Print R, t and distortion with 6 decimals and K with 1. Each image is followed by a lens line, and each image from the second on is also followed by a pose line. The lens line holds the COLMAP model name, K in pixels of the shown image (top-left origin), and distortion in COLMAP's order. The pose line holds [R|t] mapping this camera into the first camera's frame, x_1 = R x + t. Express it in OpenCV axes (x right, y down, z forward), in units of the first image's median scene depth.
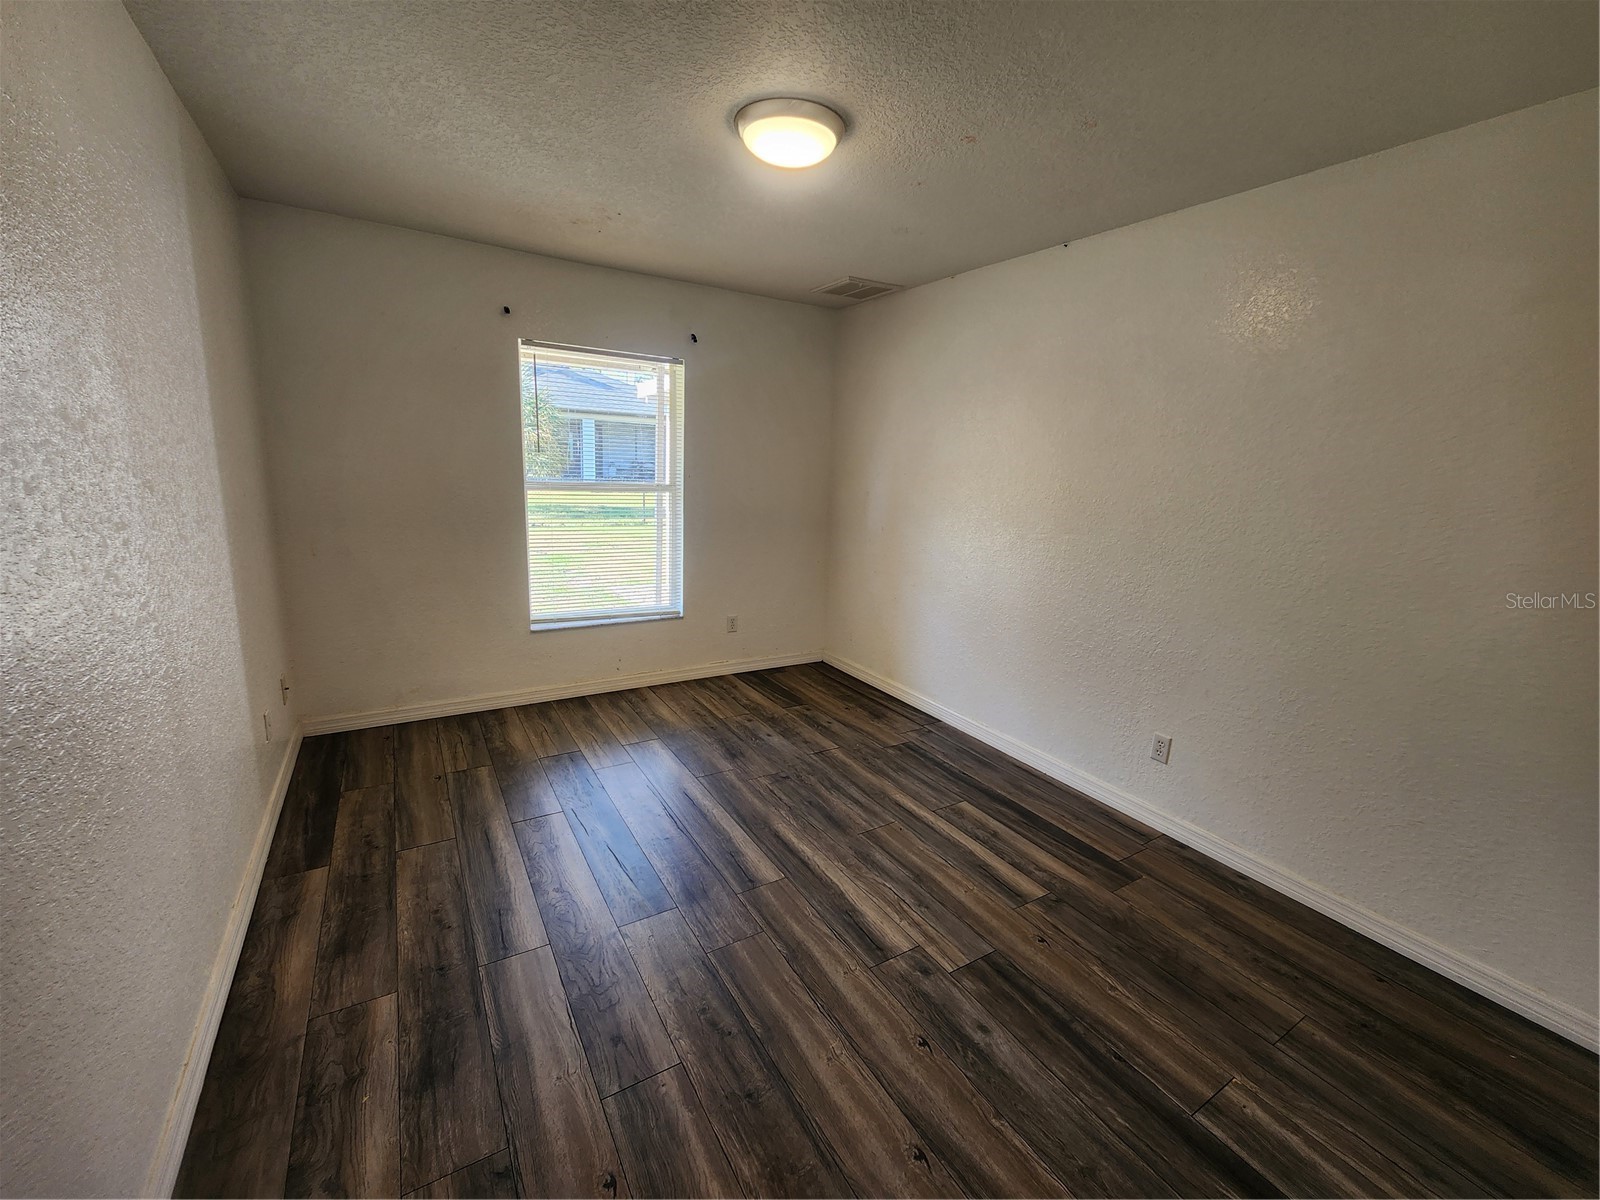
lens RADIAL K [[656.8, 0, 800.9], [0, 656.8, 600.2], [0, 0, 1]] dist [-0.003017, 0.000181]
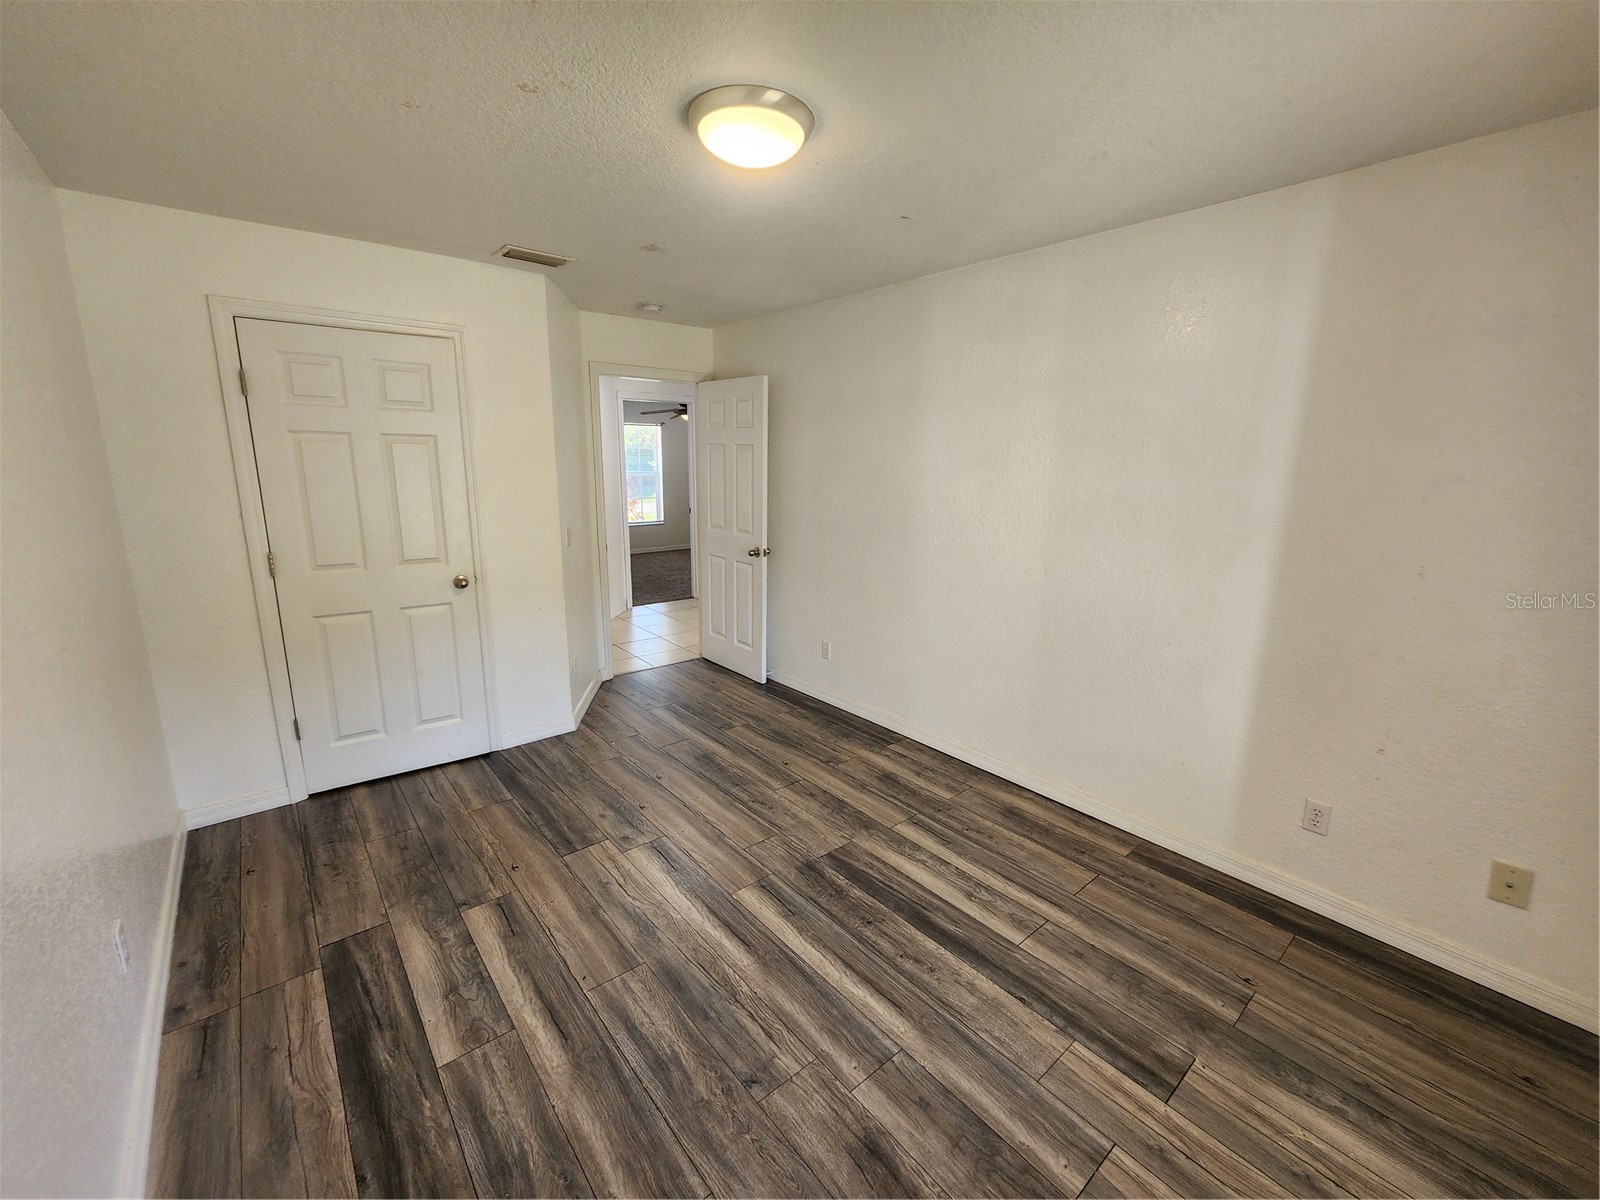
lens RADIAL K [[656.8, 0, 798.7], [0, 656.8, 599.3], [0, 0, 1]] dist [-0.003017, 0.000181]
pose [[-0.987959, -0.024281, -0.152797, 0.037018], [-0.084636, 0.911548, 0.402390, -0.384551], [0.129511, 0.410477, -0.902627, 1.599835]]
